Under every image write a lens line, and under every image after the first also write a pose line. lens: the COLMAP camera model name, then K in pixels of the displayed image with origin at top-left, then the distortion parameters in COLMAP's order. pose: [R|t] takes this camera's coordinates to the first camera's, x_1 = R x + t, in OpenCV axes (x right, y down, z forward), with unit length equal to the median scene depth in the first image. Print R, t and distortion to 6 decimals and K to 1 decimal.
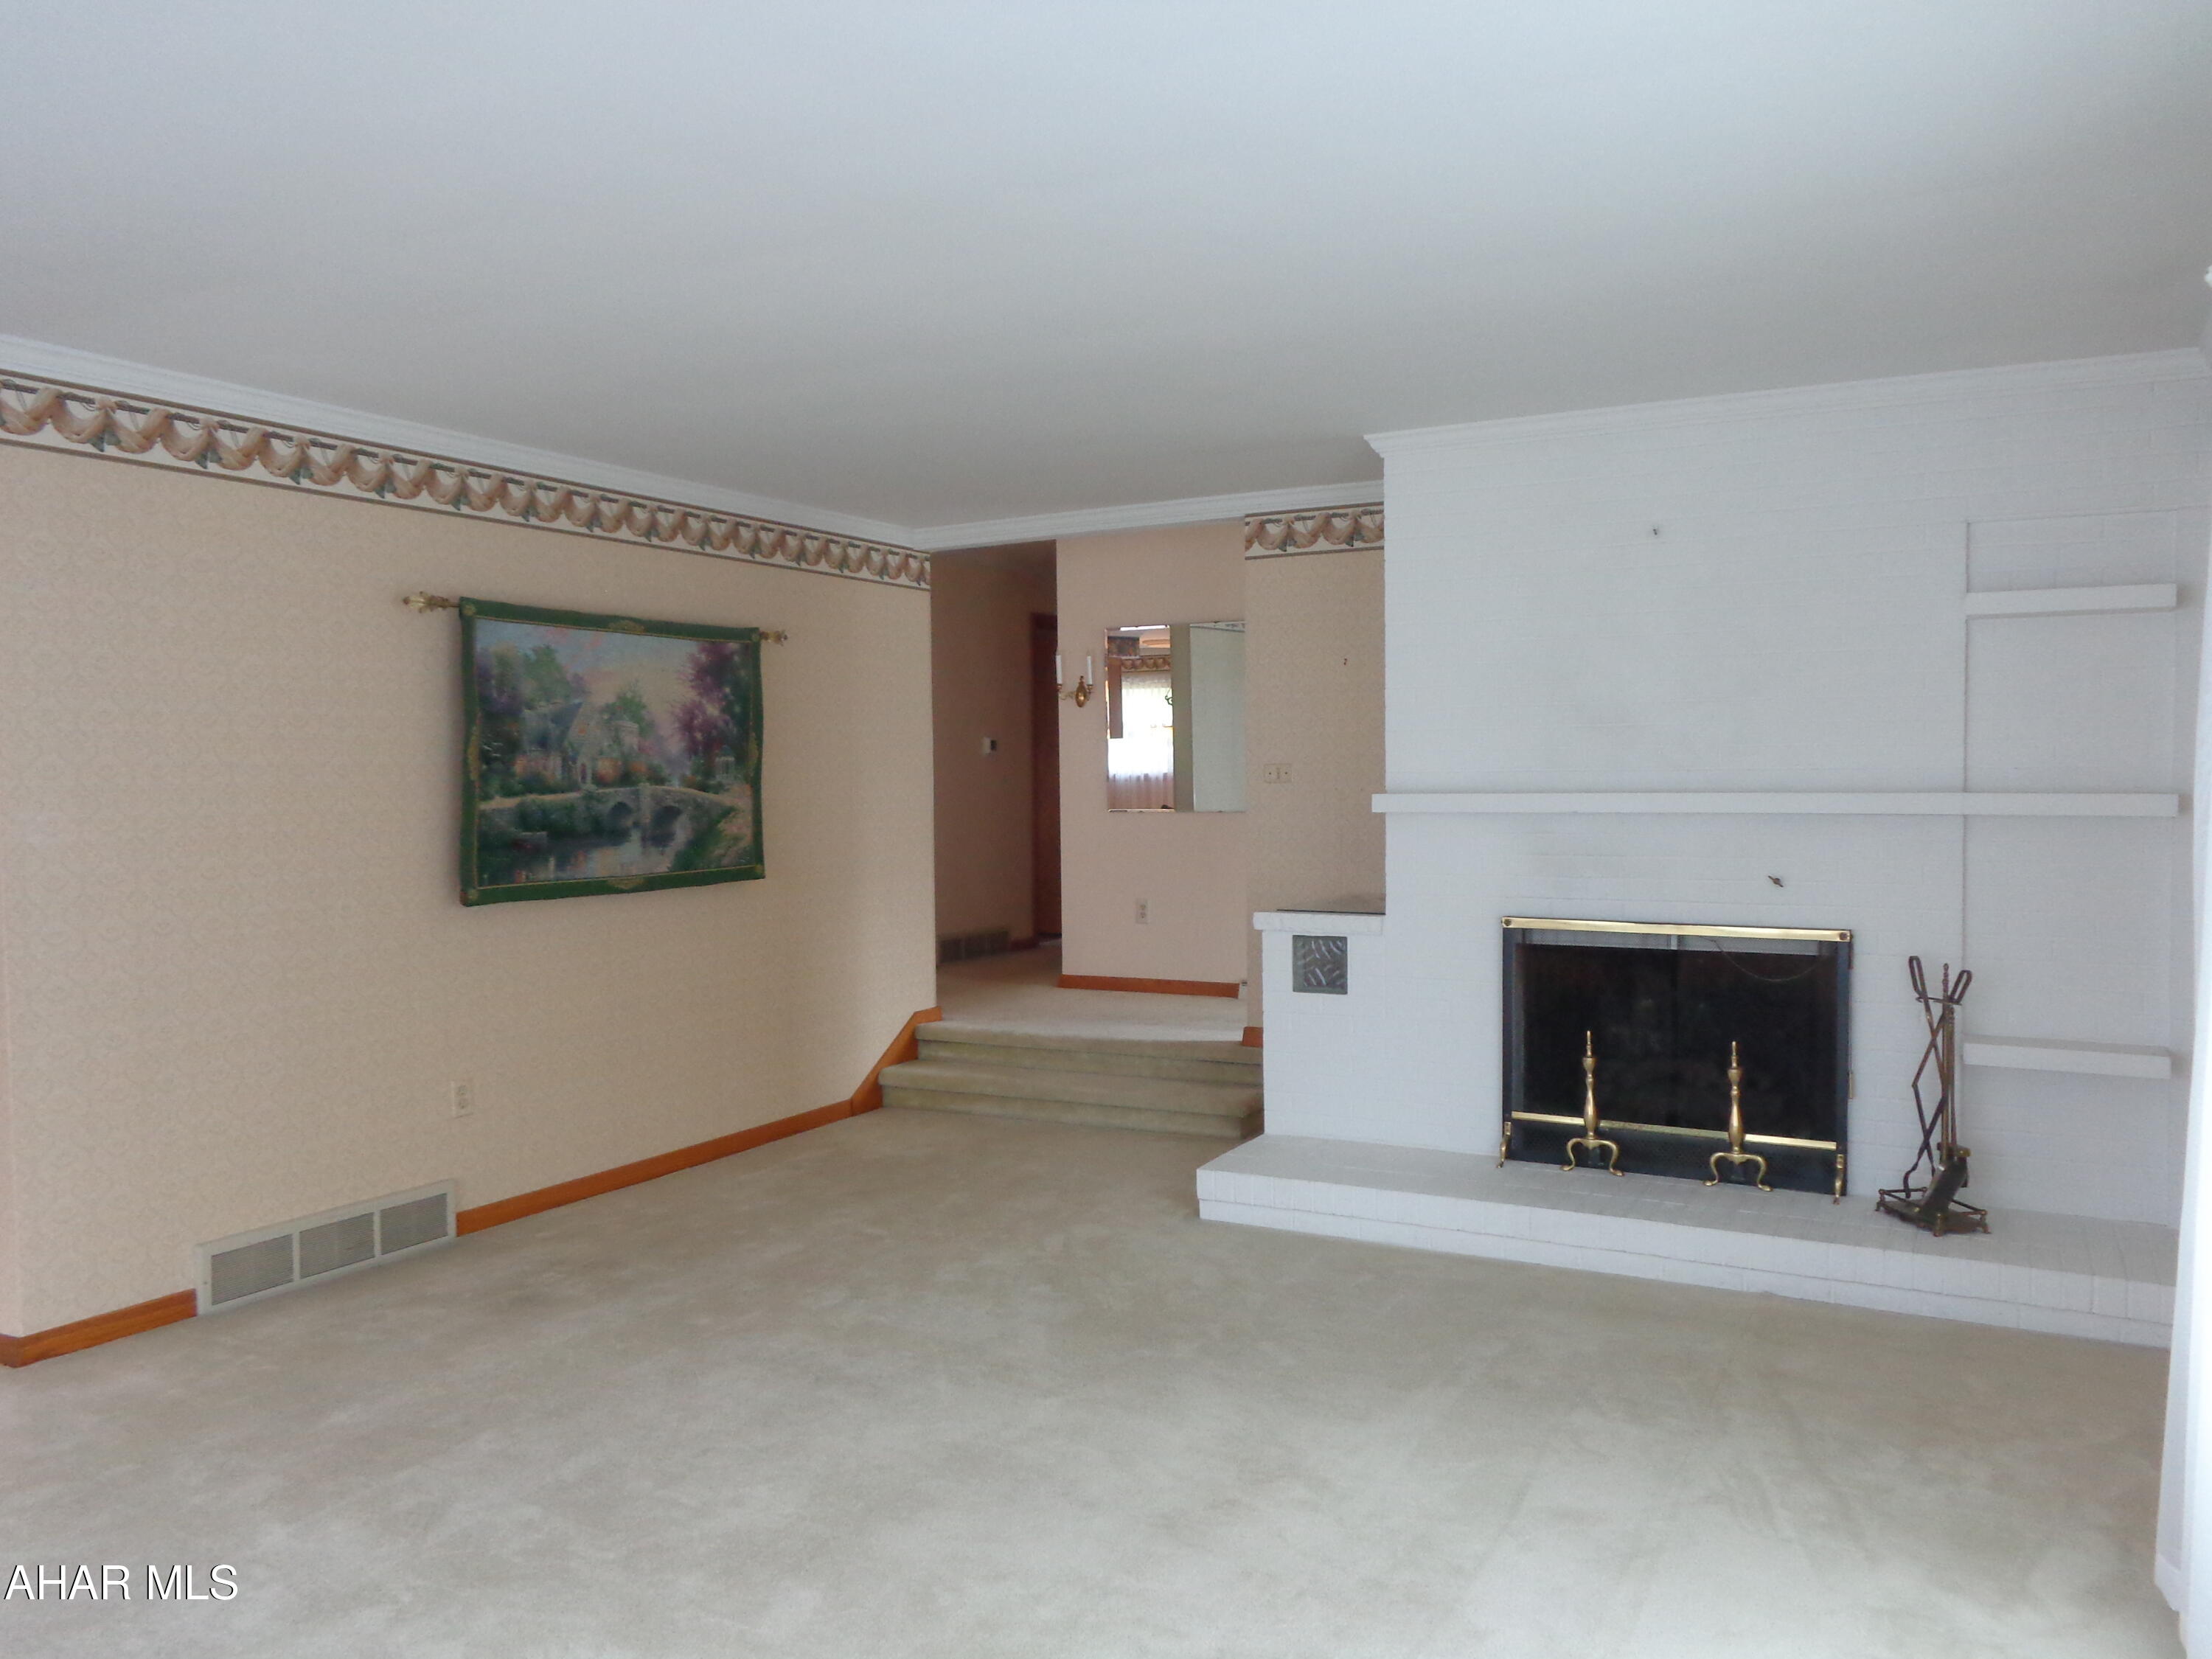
lens RADIAL K [[1641.6, 0, 1097.1], [0, 1641.6, 816.8], [0, 0, 1]] dist [-0.004004, -0.010421]
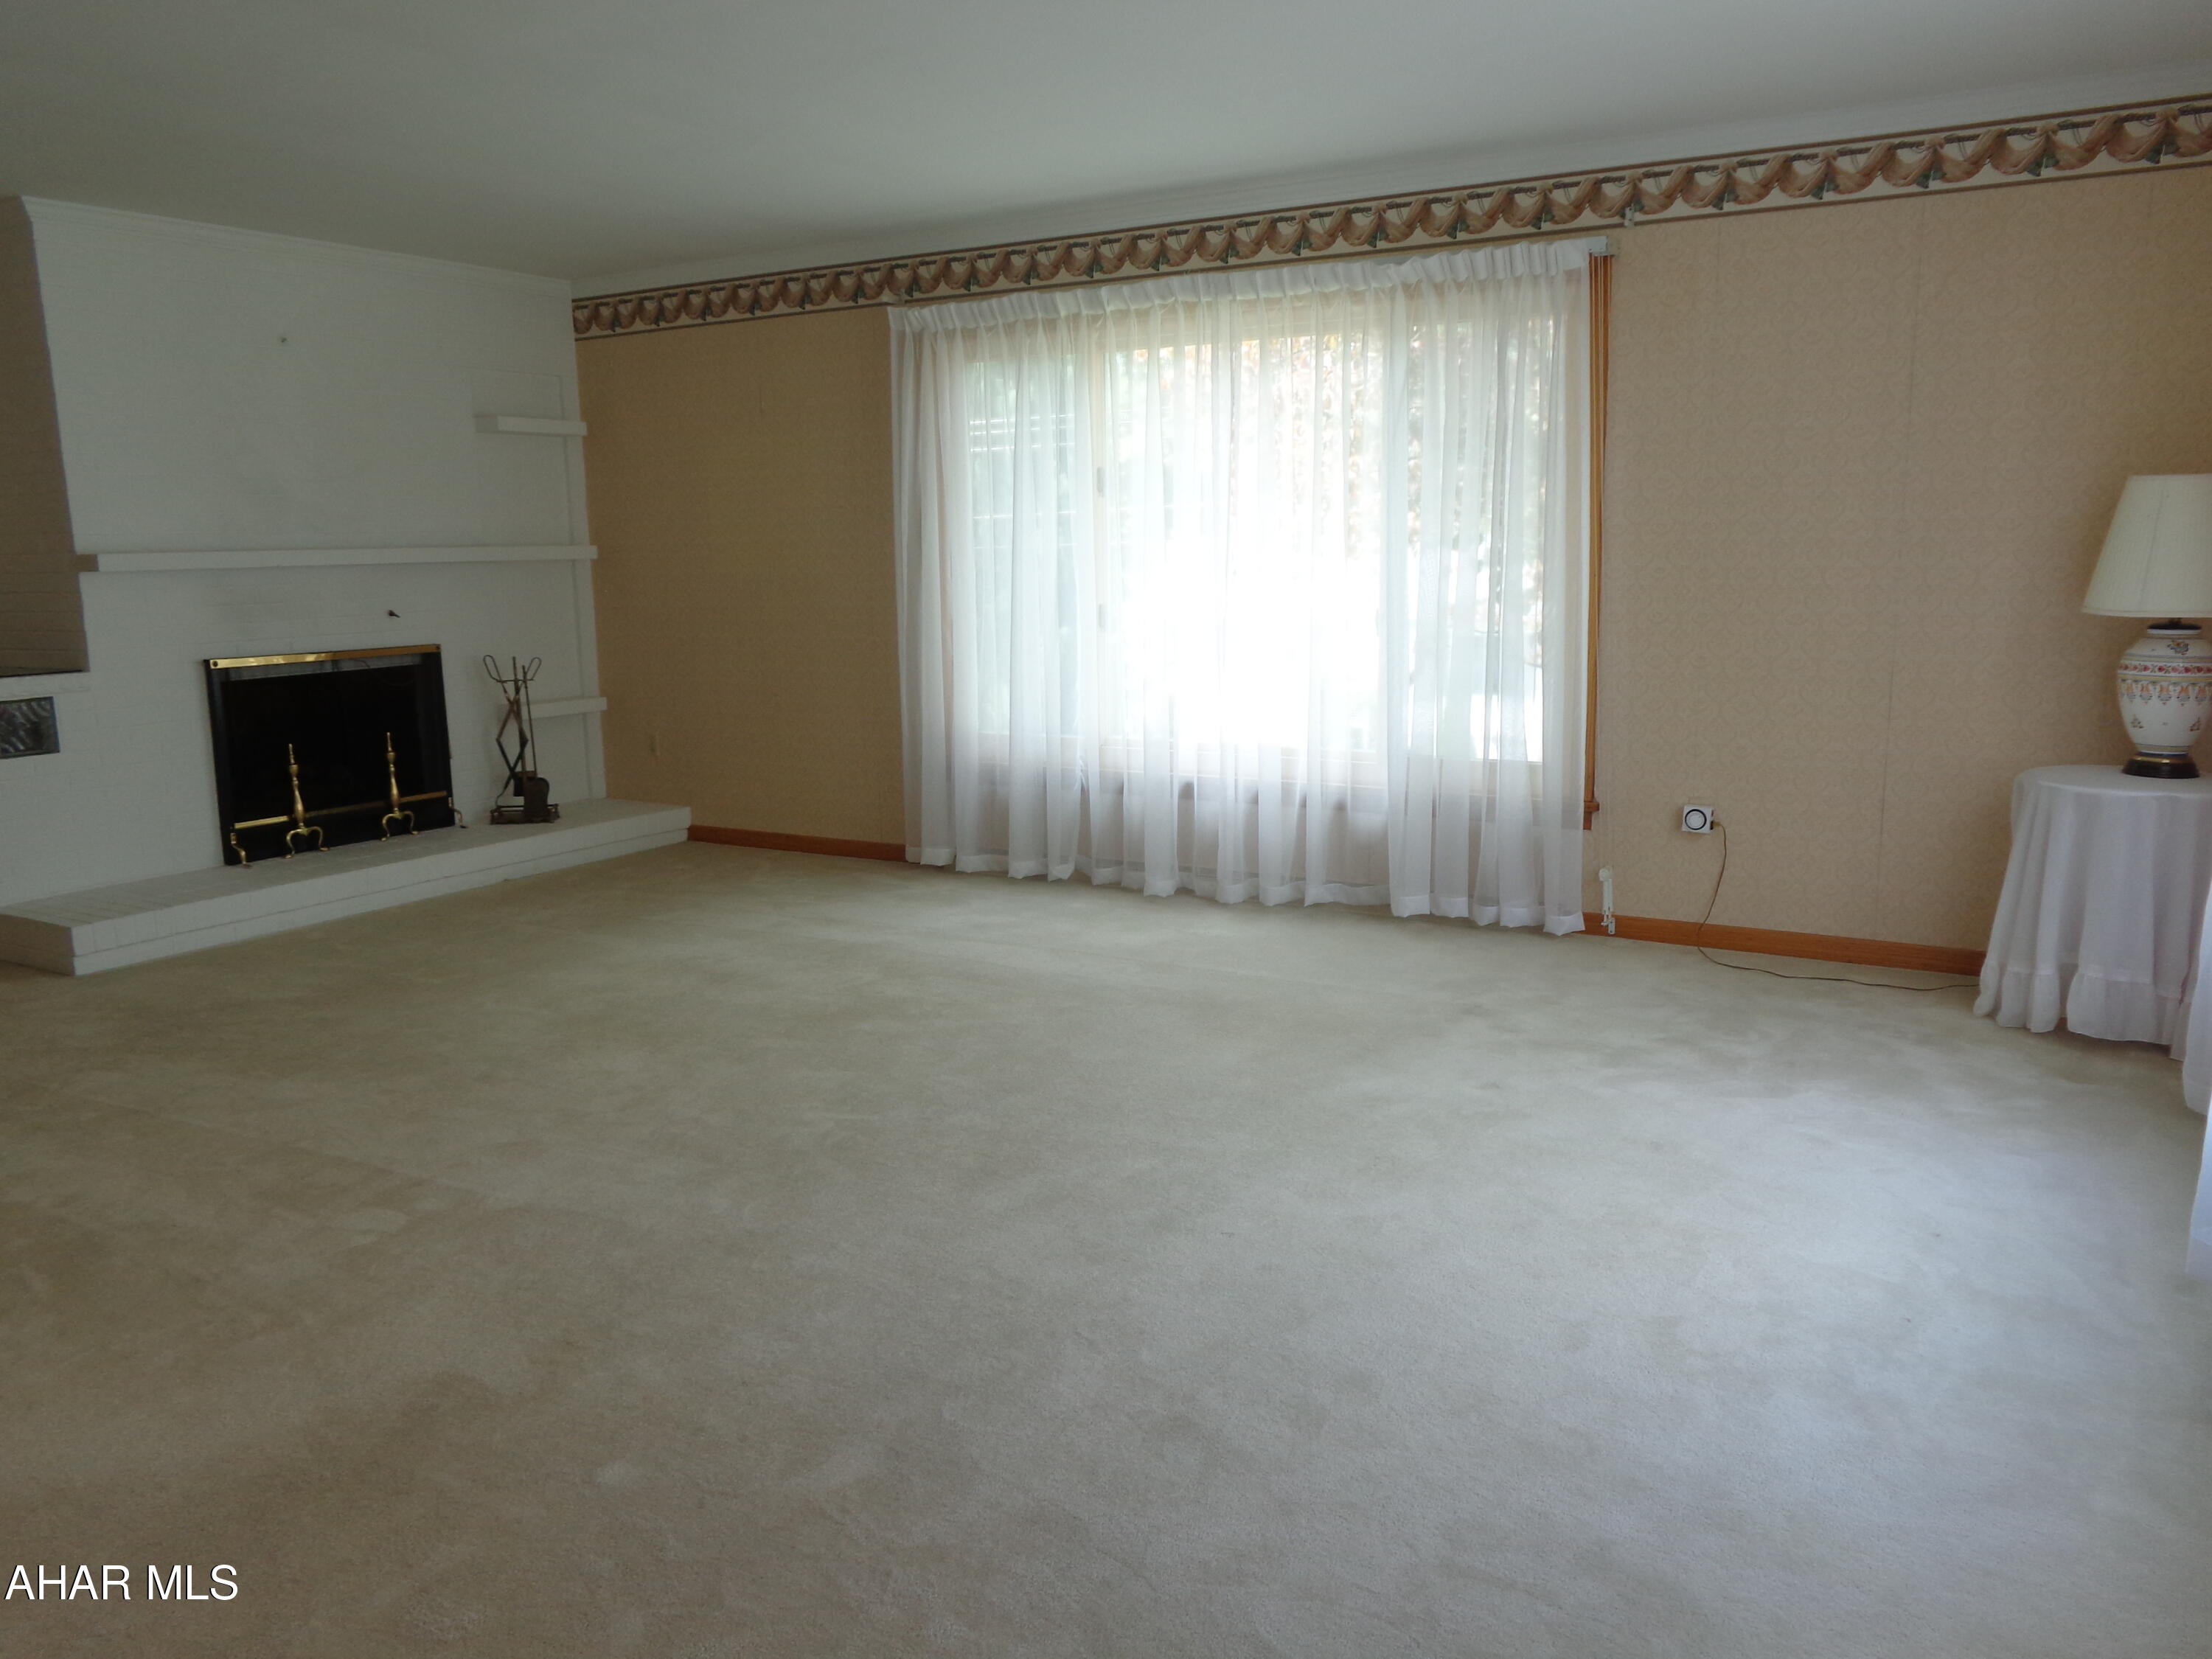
lens RADIAL K [[1658.5, 0, 1106.0], [0, 1658.5, 829.5], [0, 0, 1]] dist [0.017909, -0.029854]
pose [[0.043064, -0.163249, 0.985645, -0.949237], [0.040956, 0.986019, 0.161521, 0.015517], [-0.998232, 0.033413, 0.049148, 0.321330]]
